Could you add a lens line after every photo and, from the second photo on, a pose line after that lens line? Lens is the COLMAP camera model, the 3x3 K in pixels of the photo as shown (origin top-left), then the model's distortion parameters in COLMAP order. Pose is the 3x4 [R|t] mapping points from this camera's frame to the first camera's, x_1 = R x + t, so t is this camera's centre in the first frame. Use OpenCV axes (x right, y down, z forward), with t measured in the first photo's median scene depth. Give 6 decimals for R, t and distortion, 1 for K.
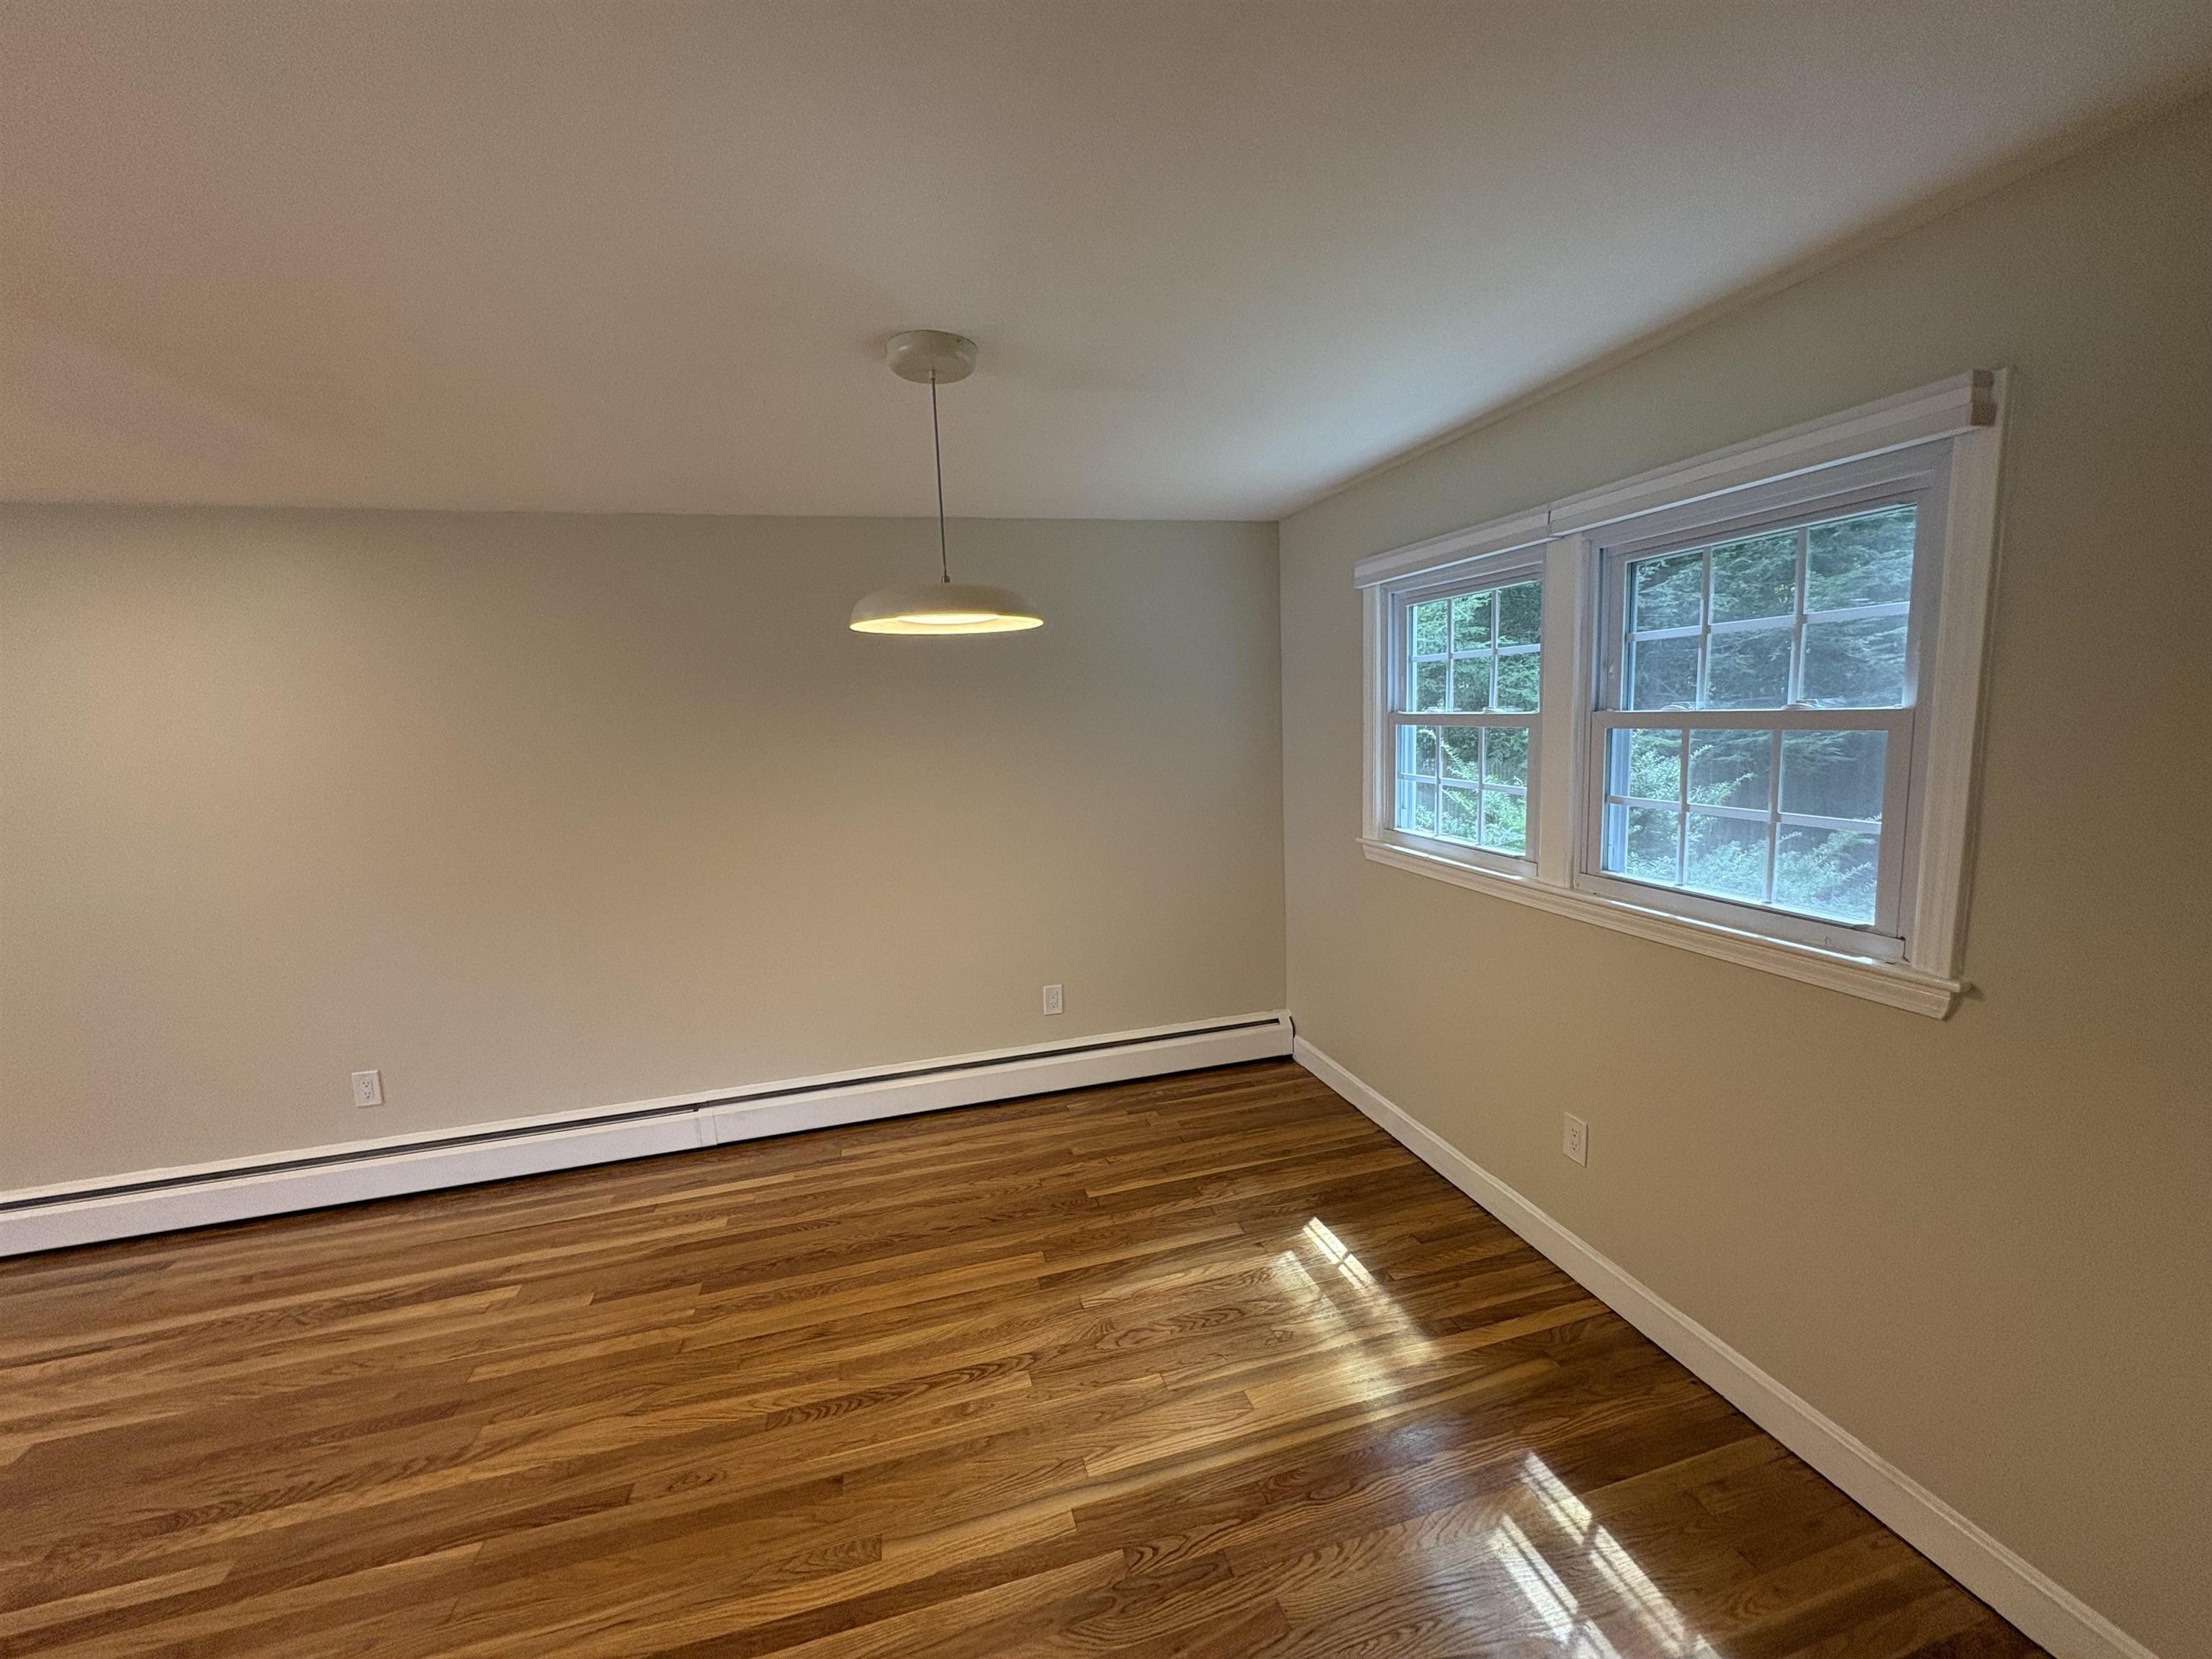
lens RADIAL K [[881.5, 0, 1106.0], [0, 881.5, 829.5], [0, 0, 1]] dist [-0.000128, 0.000266]
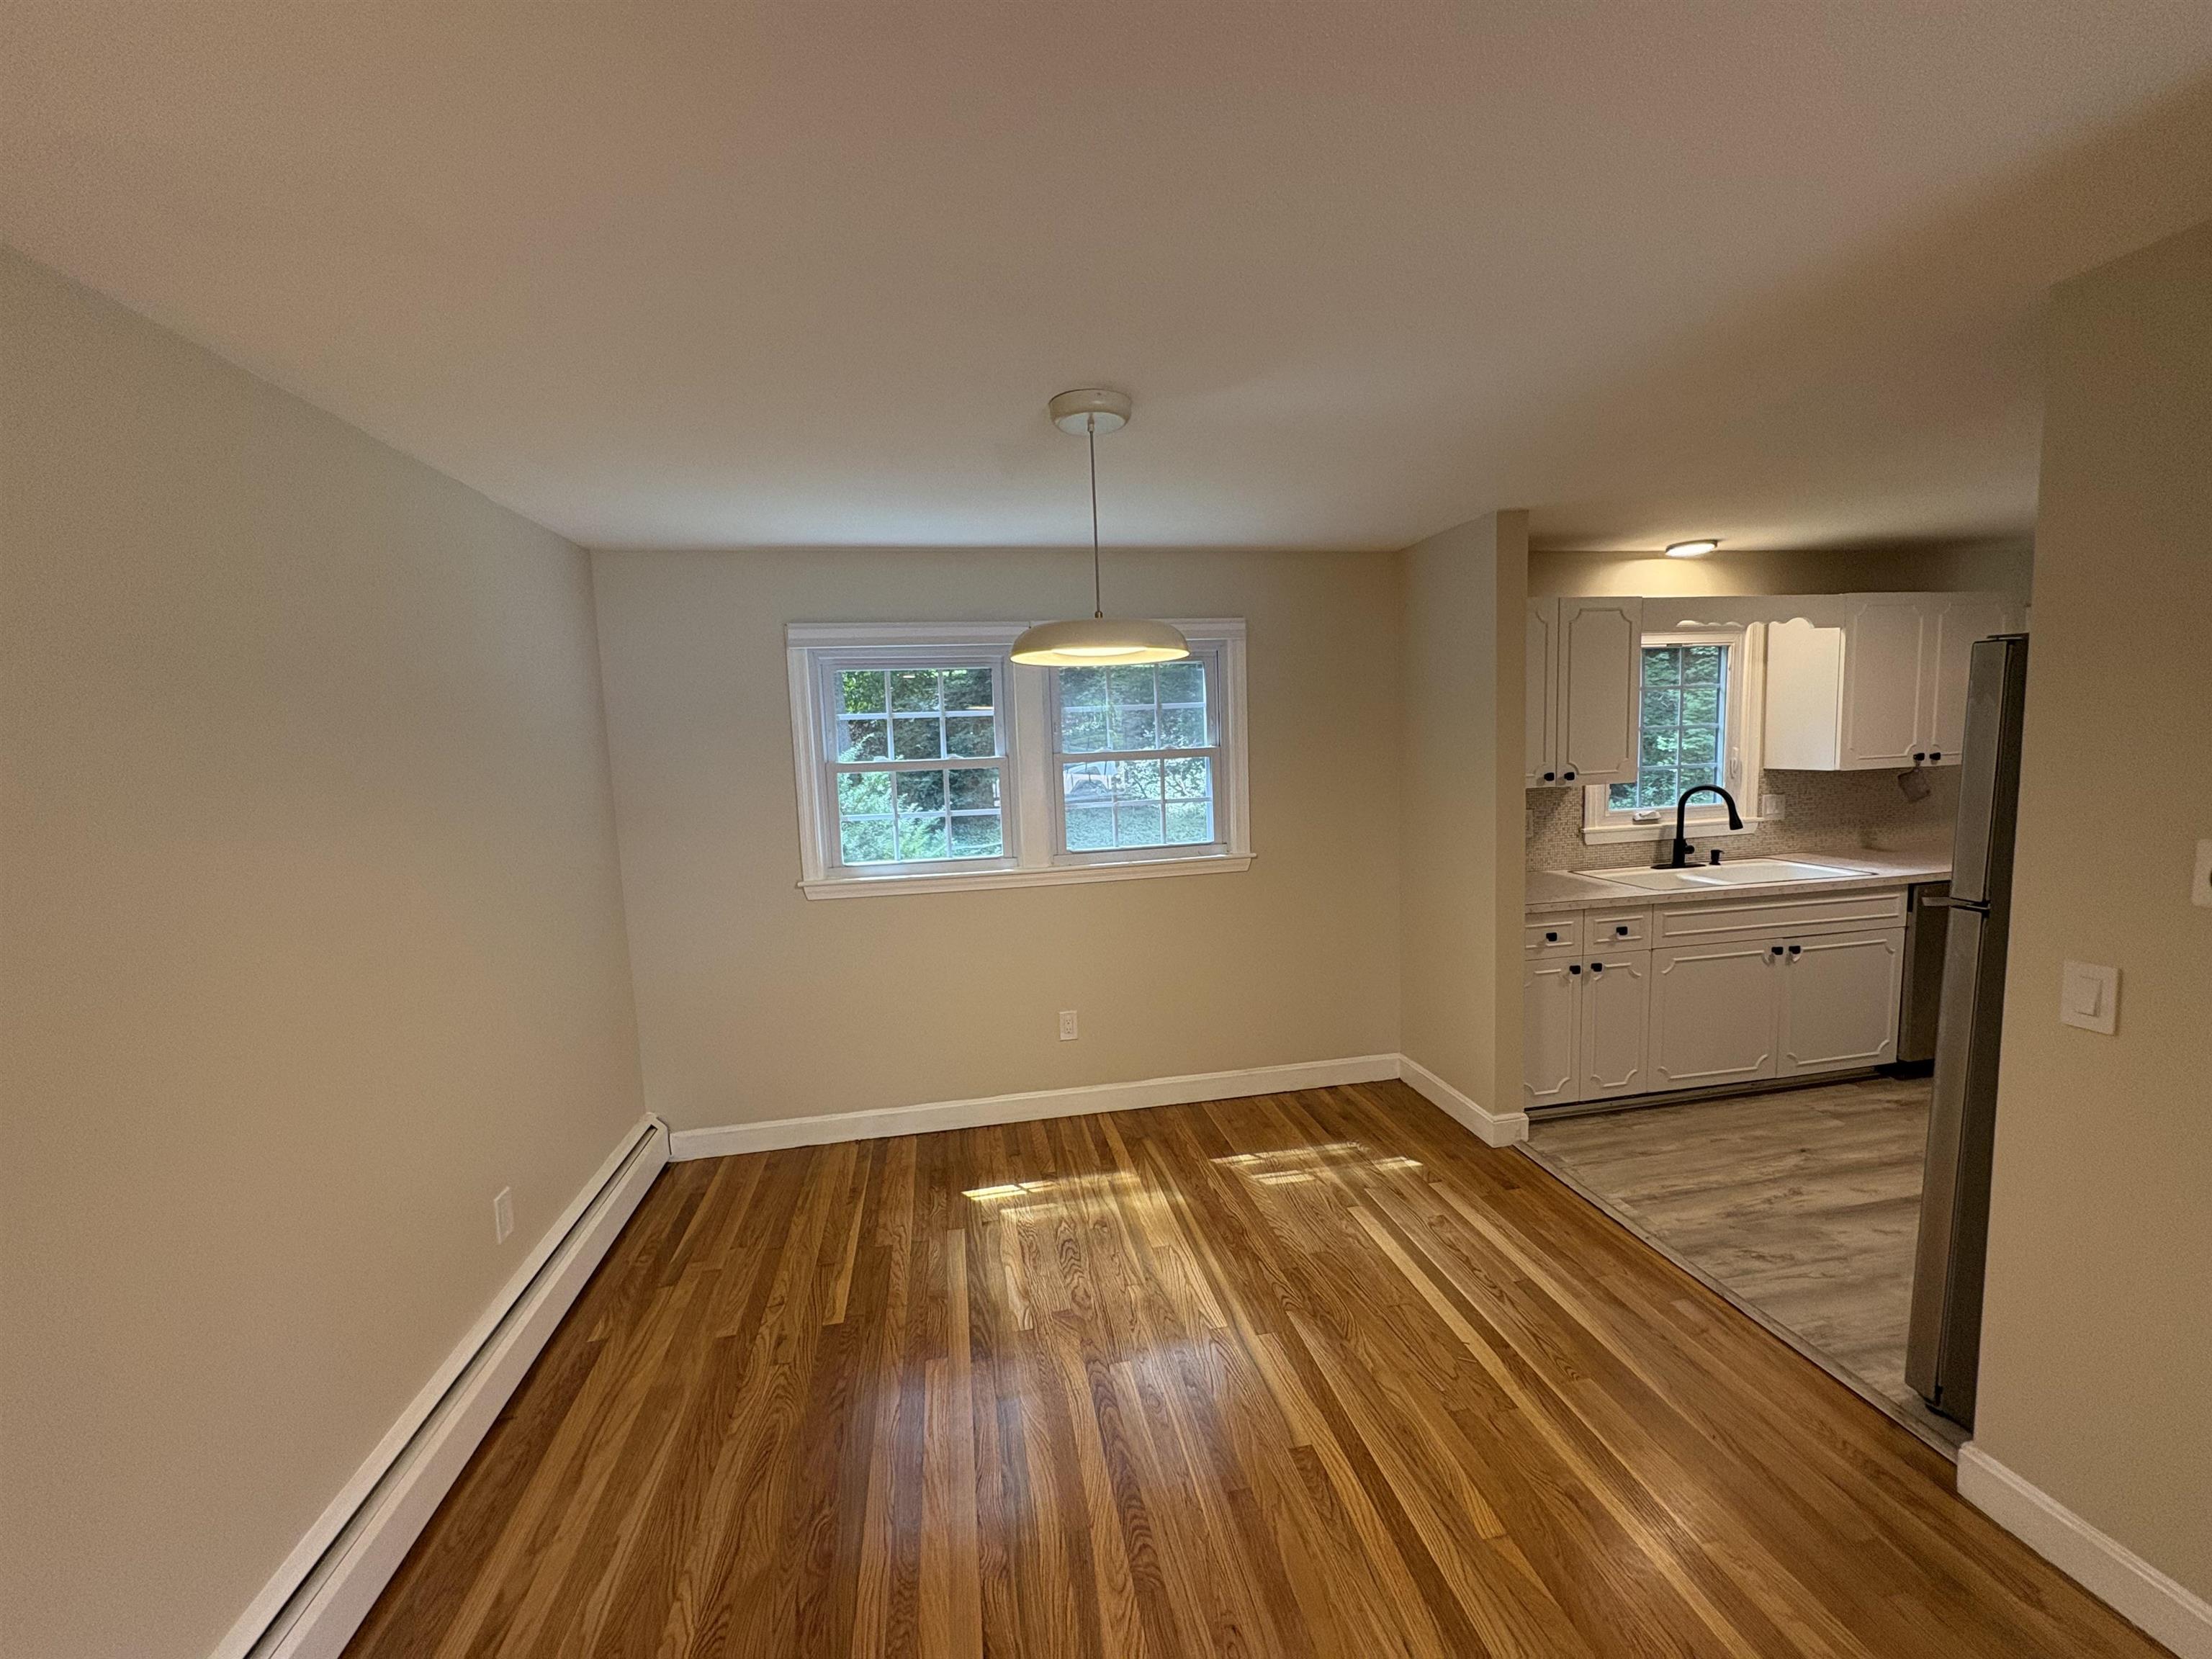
lens RADIAL K [[881.5, 0, 1106.0], [0, 881.5, 829.5], [0, 0, 1]] dist [-0.000128, 0.000266]
pose [[0.086582, -0.068470, 0.993889, -0.928546], [0.170013, 0.984017, 0.052979, -0.058933], [-0.981631, 0.164387, 0.096839, 0.680913]]
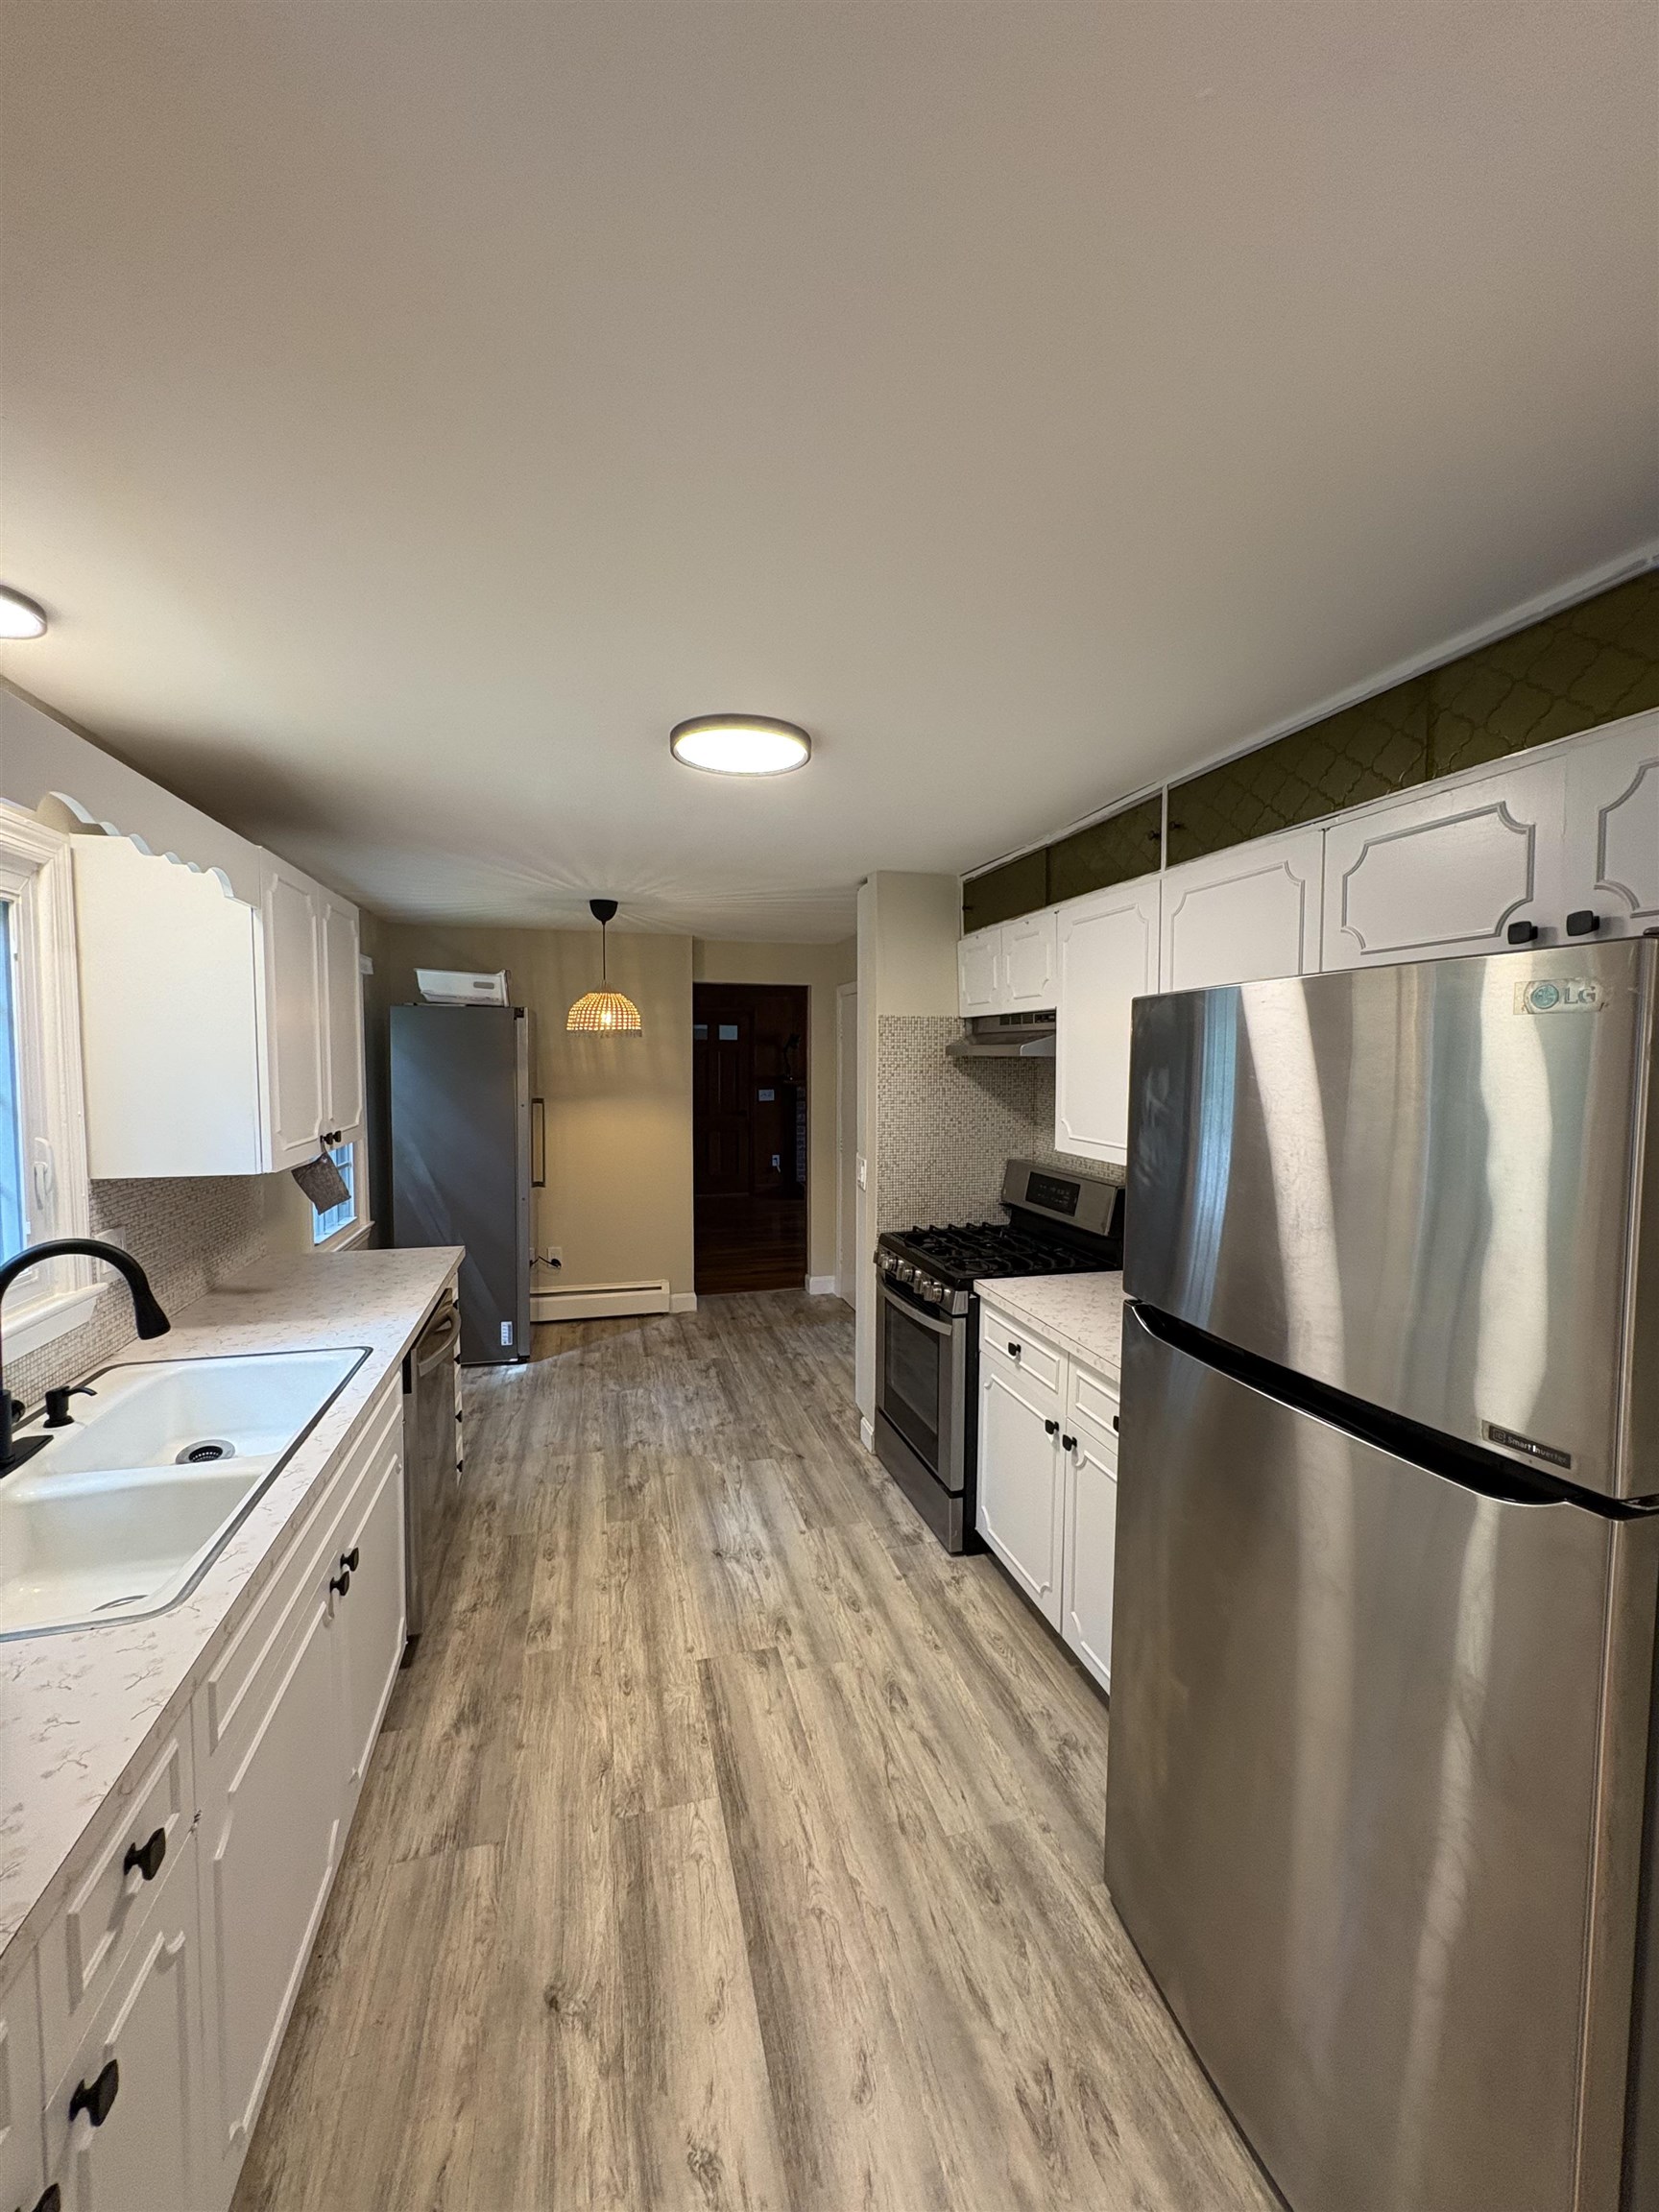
lens RADIAL K [[881.5, 0, 829.5], [0, 881.5, 1106.0], [0, 0, 1]] dist [-0.000128, 0.000266]
pose [[-0.999324, 0.035764, 0.008460, 0.172743], [0.036725, 0.980465, 0.193237, -0.064425], [-0.001384, 0.193417, -0.981116, 0.359457]]
